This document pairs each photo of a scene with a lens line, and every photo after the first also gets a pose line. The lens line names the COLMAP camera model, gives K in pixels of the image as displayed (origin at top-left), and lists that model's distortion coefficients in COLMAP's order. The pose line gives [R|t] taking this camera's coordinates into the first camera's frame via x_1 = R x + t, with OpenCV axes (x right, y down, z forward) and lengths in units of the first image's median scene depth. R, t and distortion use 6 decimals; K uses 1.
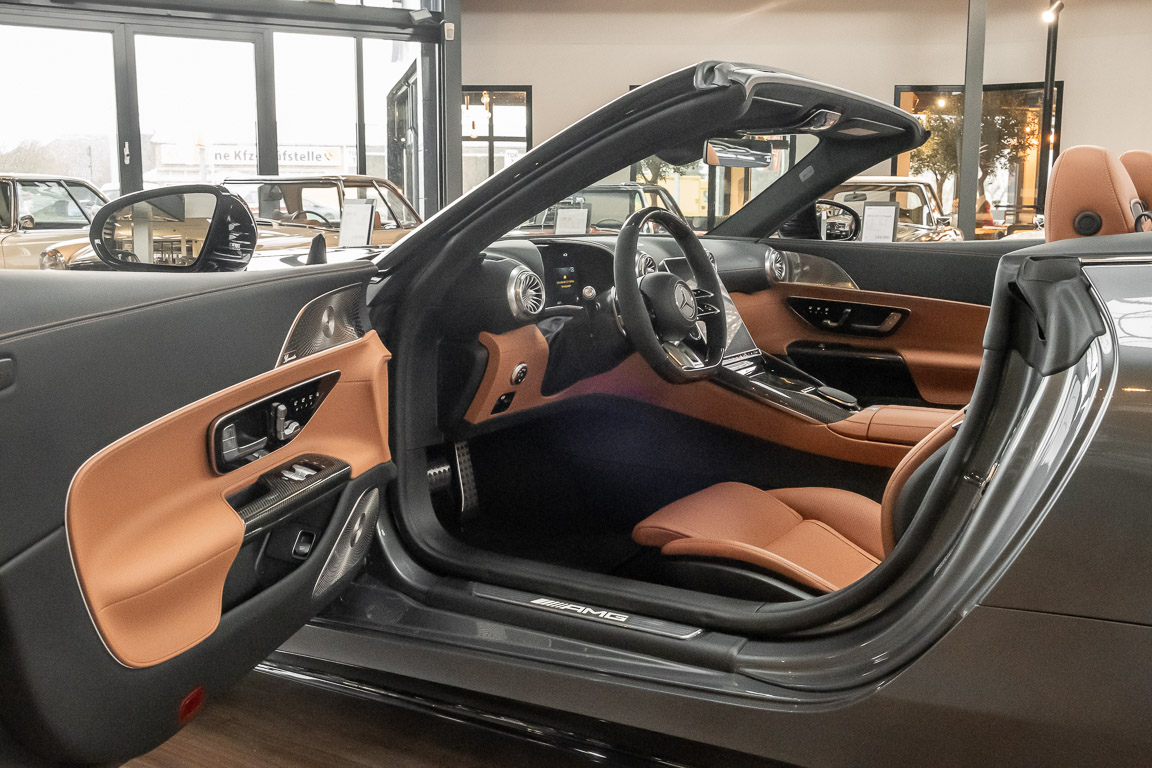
lens RADIAL K [[1164.6, 0, 576.0], [0, 1164.6, 384.0], [0, 0, 1]] dist [-0.005508, -0.009104]
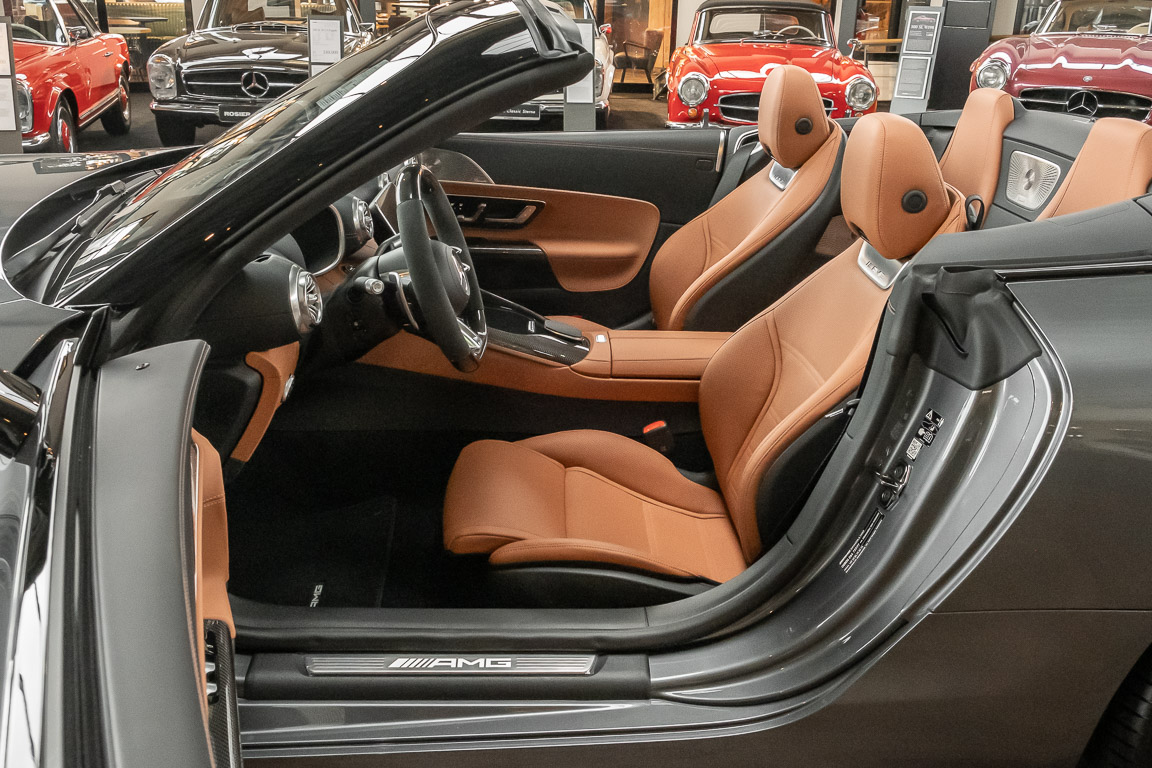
lens RADIAL K [[1038.5, 0, 576.0], [0, 1038.5, 384.0], [0, 0, 1]] dist [-0.001232, -0.004639]
pose [[0.840430, -0.178039, 0.511839, -0.228048], [0.058697, 0.968842, 0.240624, -0.158414], [-0.538732, -0.172184, 0.824695, 0.264926]]
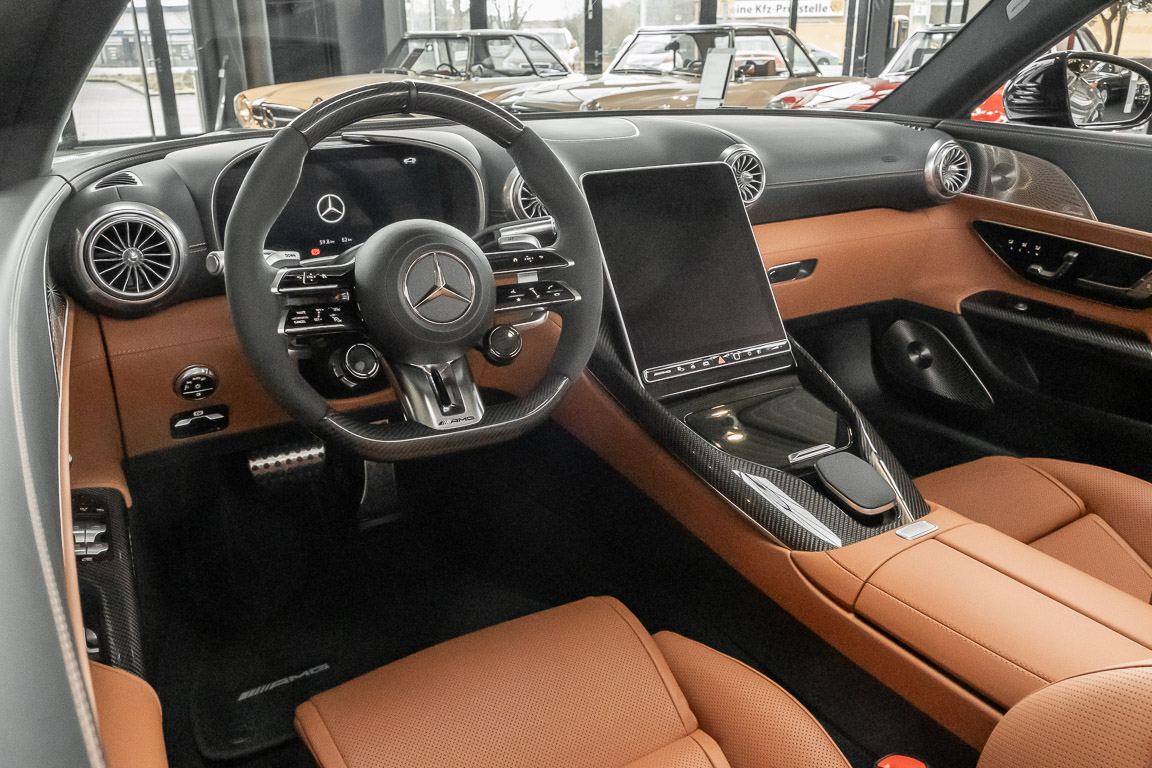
lens RADIAL K [[886.0, 0, 562.0], [0, 886.0, 386.6], [0, 0, 1]] dist [-0.019063, -0.004914]
pose [[0.878933, 0.157563, -0.450167, 0.279054], [-0.059591, 0.972738, 0.224120, -0.105302], [0.473208, -0.170161, 0.864361, 0.633854]]
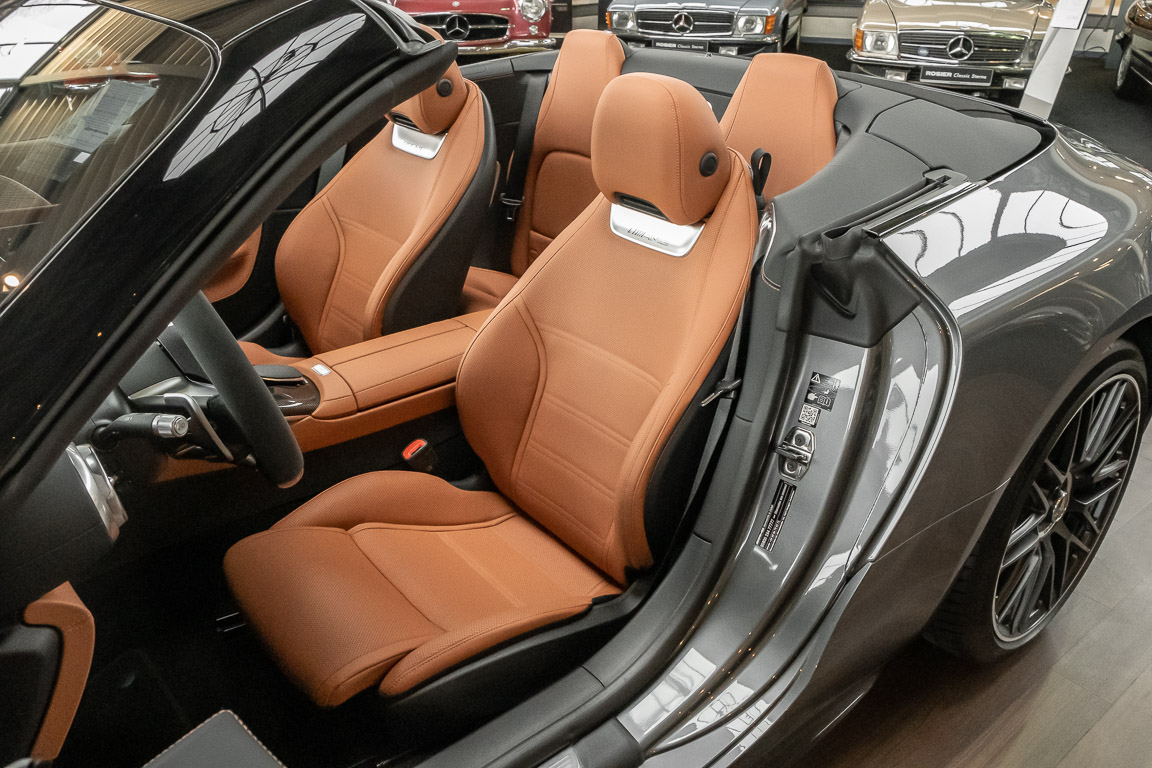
lens RADIAL K [[886.0, 0, 562.0], [0, 886.0, 386.6], [0, 0, 1]] dist [-0.019063, -0.004914]
pose [[0.326841, -0.433399, 0.839845, -0.238285], [0.131417, 0.900859, 0.413742, -0.214409], [-0.935898, -0.024858, 0.351394, 0.603103]]
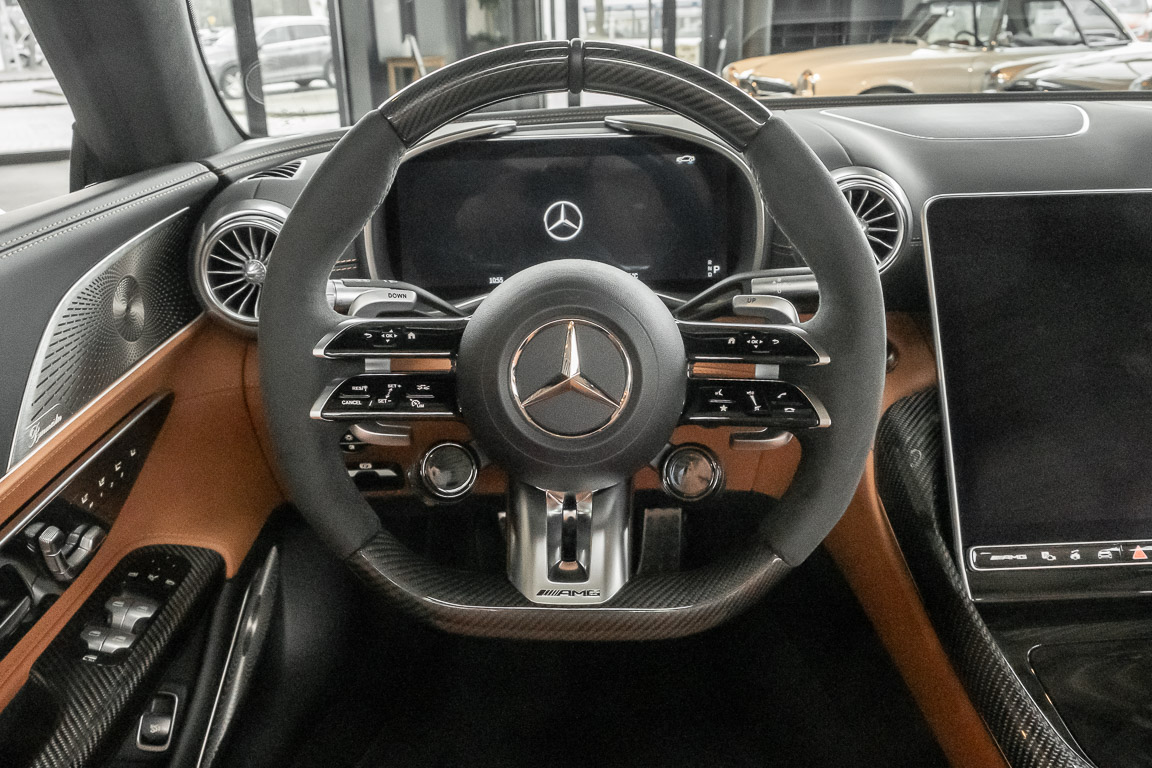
lens RADIAL K [[946.5, 0, 576.0], [0, 946.5, 384.0], [0, 0, 1]] dist [-0.013654, -0.007612]
pose [[0.530496, 0.278742, -0.800548, 0.258947], [-0.099099, 0.958308, 0.268003, -0.121352], [0.841875, -0.062841, 0.536002, 0.789465]]
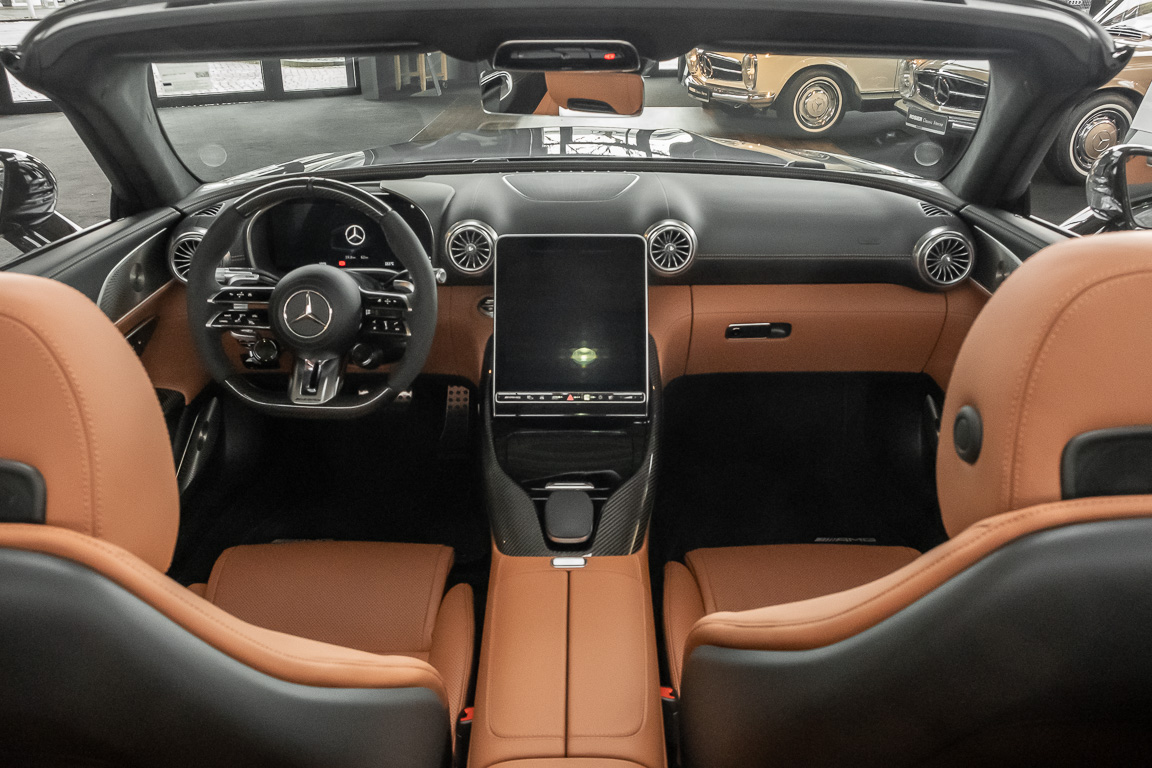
lens RADIAL K [[886.0, 0, 562.0], [0, 886.0, 386.6], [0, 0, 1]] dist [-0.019063, -0.004914]
pose [[0.506394, 0.352508, -0.786958, 0.576673], [-0.122213, 0.932752, 0.339173, -0.216900], [0.853598, -0.075579, 0.515421, 0.763590]]
